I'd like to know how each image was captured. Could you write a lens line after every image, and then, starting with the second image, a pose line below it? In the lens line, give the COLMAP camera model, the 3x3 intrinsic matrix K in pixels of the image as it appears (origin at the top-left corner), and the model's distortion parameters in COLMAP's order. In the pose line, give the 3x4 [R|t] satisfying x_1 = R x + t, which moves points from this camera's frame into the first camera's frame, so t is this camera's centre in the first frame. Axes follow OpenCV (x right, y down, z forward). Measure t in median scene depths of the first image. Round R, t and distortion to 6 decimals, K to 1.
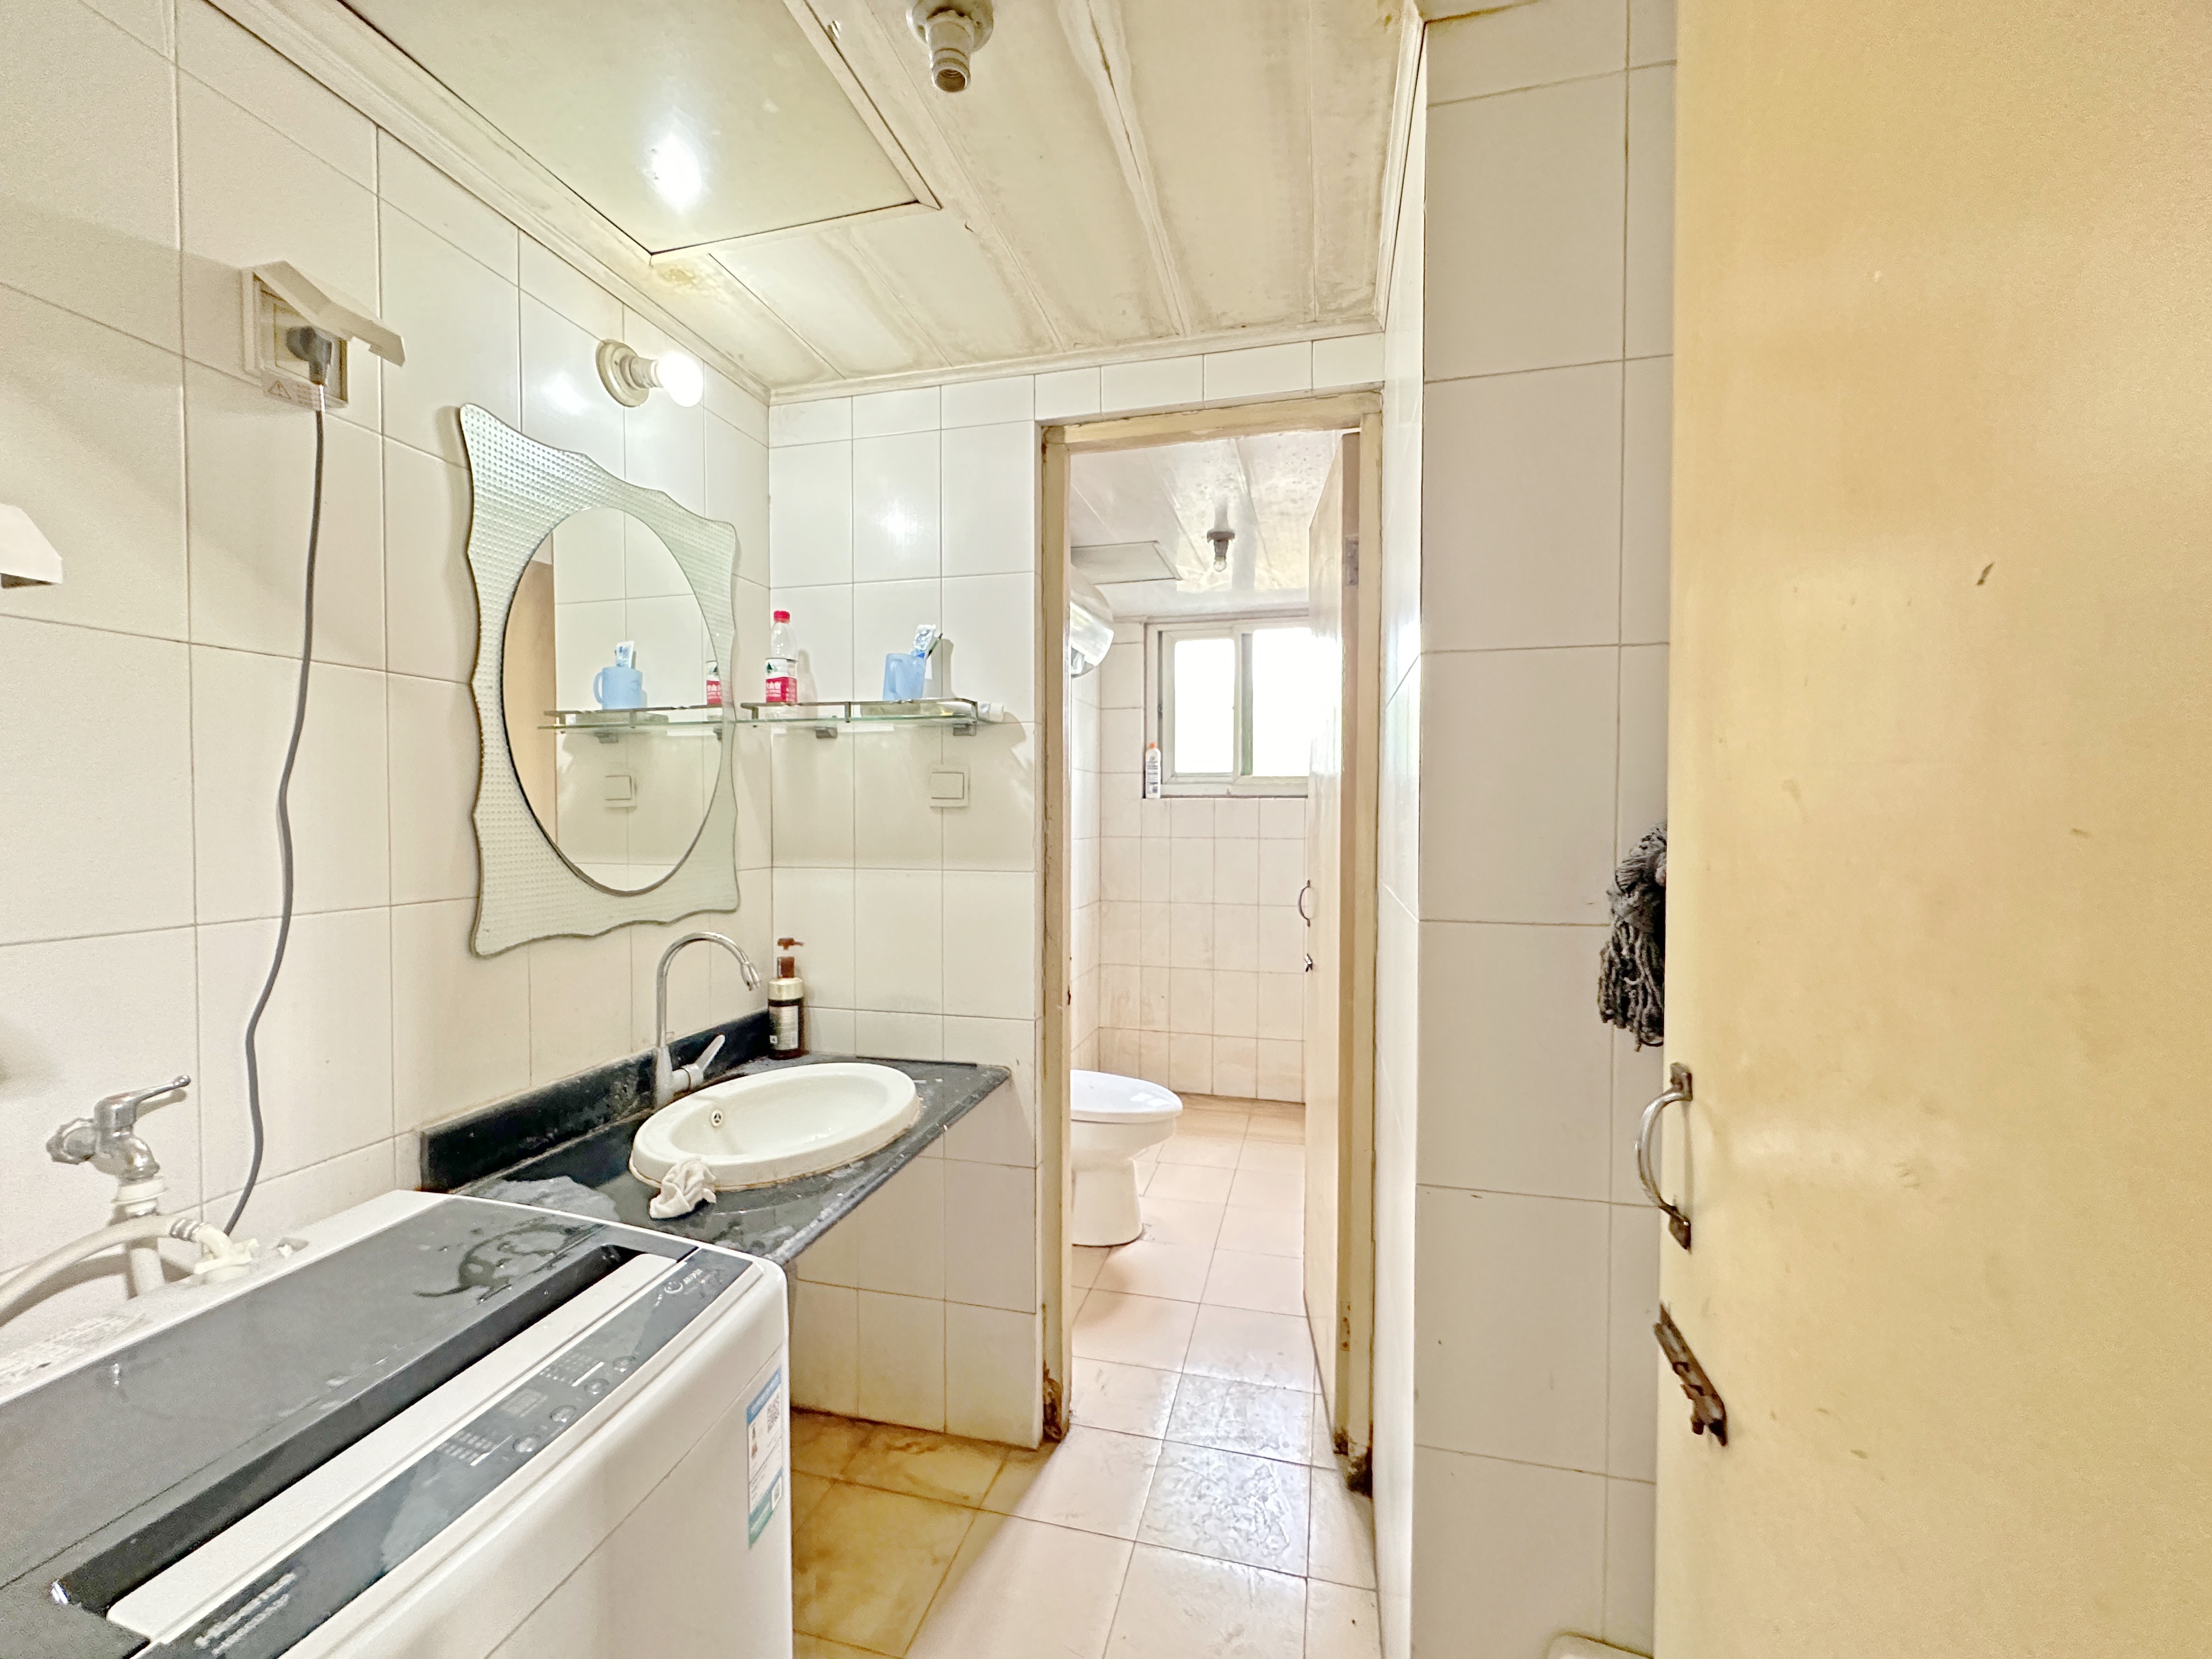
lens RADIAL K [[904.4, 0, 1106.0], [0, 904.4, 829.5], [0, 0, 1]] dist [-0.000978, 0.000052]
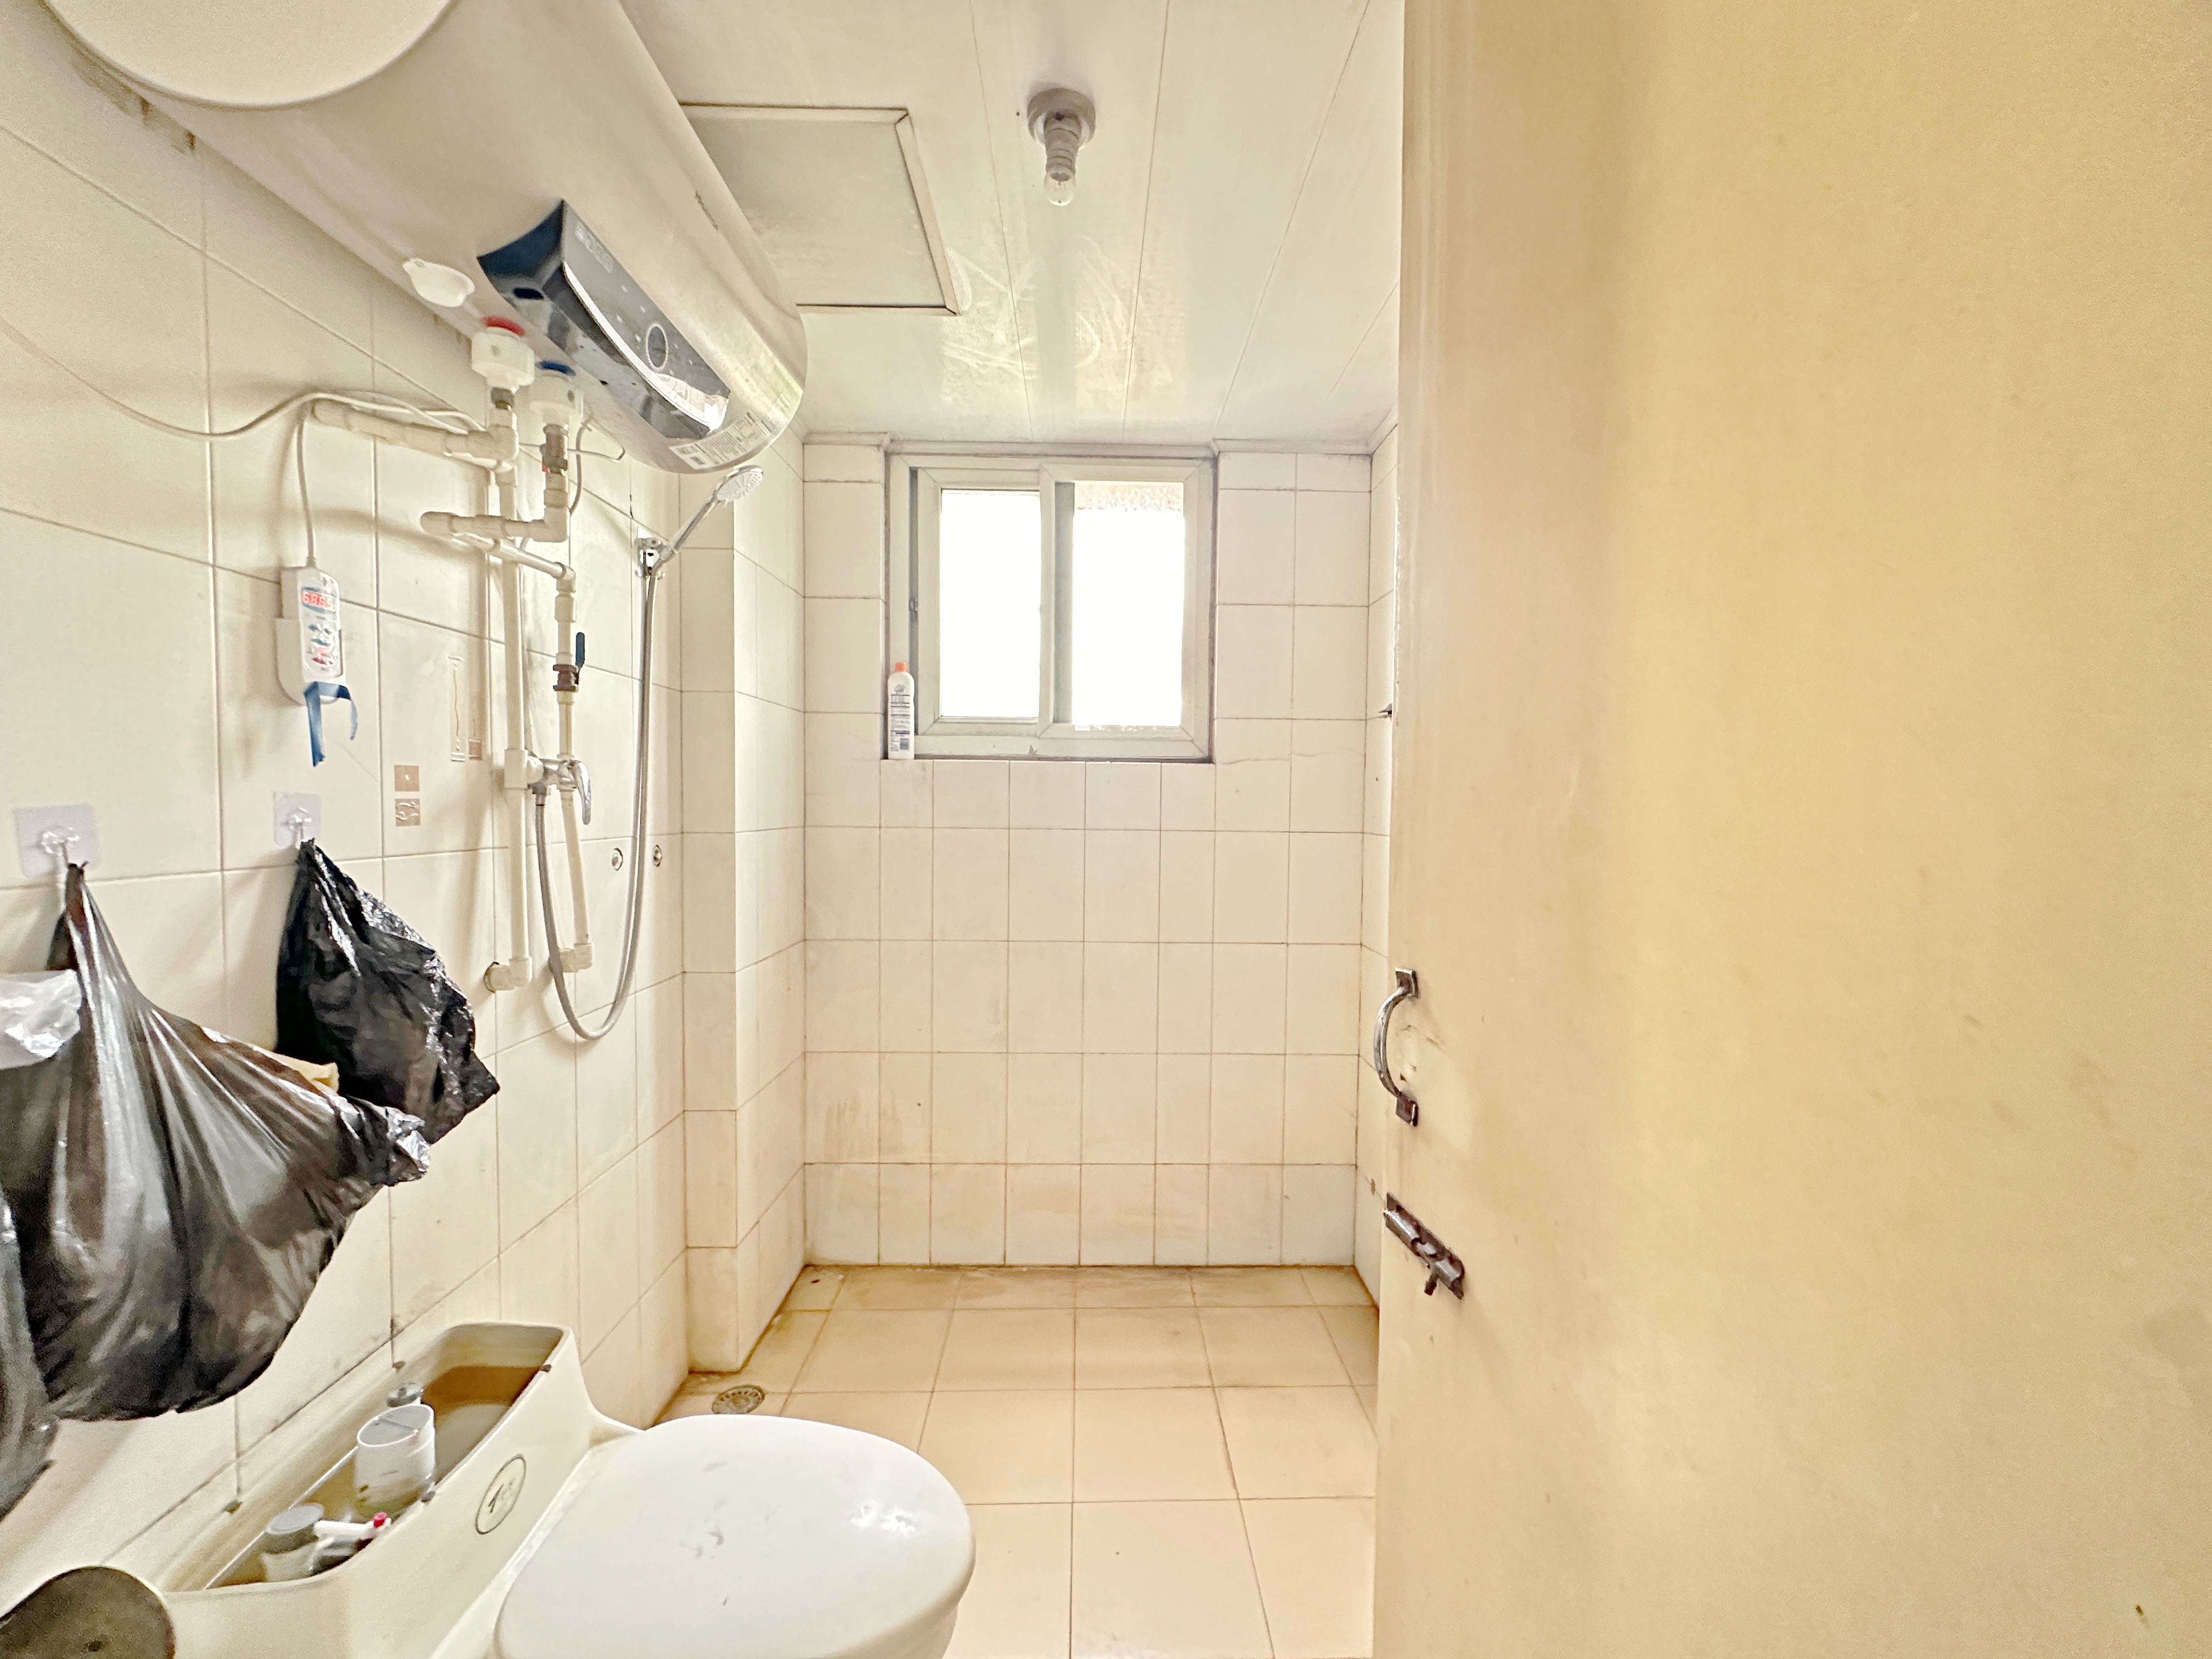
lens RADIAL K [[904.4, 0, 1106.0], [0, 904.4, 829.5], [0, 0, 1]] dist [-0.000978, 0.000052]
pose [[0.964482, -0.001052, 0.264147, 0.026128], [-0.001745, 0.999945, 0.010354, 0.003319], [-0.264143, -0.010447, 0.964427, 0.417660]]
